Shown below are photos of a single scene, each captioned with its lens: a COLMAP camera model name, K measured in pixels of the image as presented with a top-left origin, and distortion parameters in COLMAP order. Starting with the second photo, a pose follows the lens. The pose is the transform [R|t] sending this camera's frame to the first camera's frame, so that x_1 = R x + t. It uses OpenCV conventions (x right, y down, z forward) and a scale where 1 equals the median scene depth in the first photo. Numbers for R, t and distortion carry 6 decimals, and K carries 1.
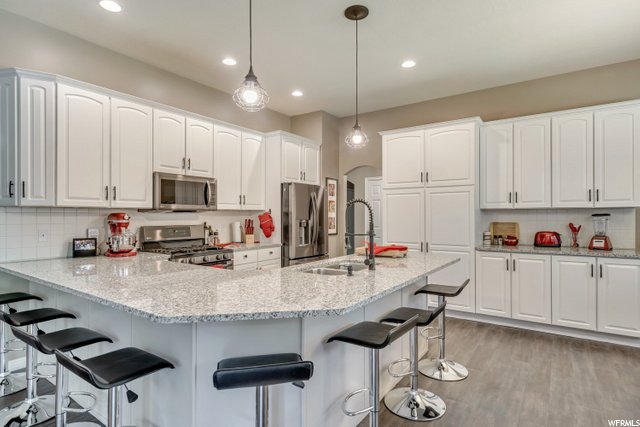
lens RADIAL K [[328.2, 0, 326.7], [0, 328.2, 217.9], [0, 0, 1]] dist [0.003755, 0.001112]
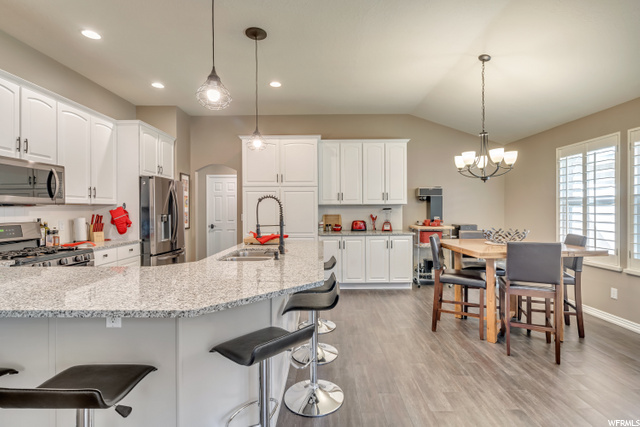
lens RADIAL K [[292.4, 0, 315.7], [0, 292.4, 213.4], [0, 0, 1]] dist [-0.001396, 0.000731]
pose [[0.837281, -0.009250, 0.546695, -0.200407], [0.007881, 0.999957, 0.004849, 0.002293], [-0.546716, 0.000249, 0.837318, 0.017224]]
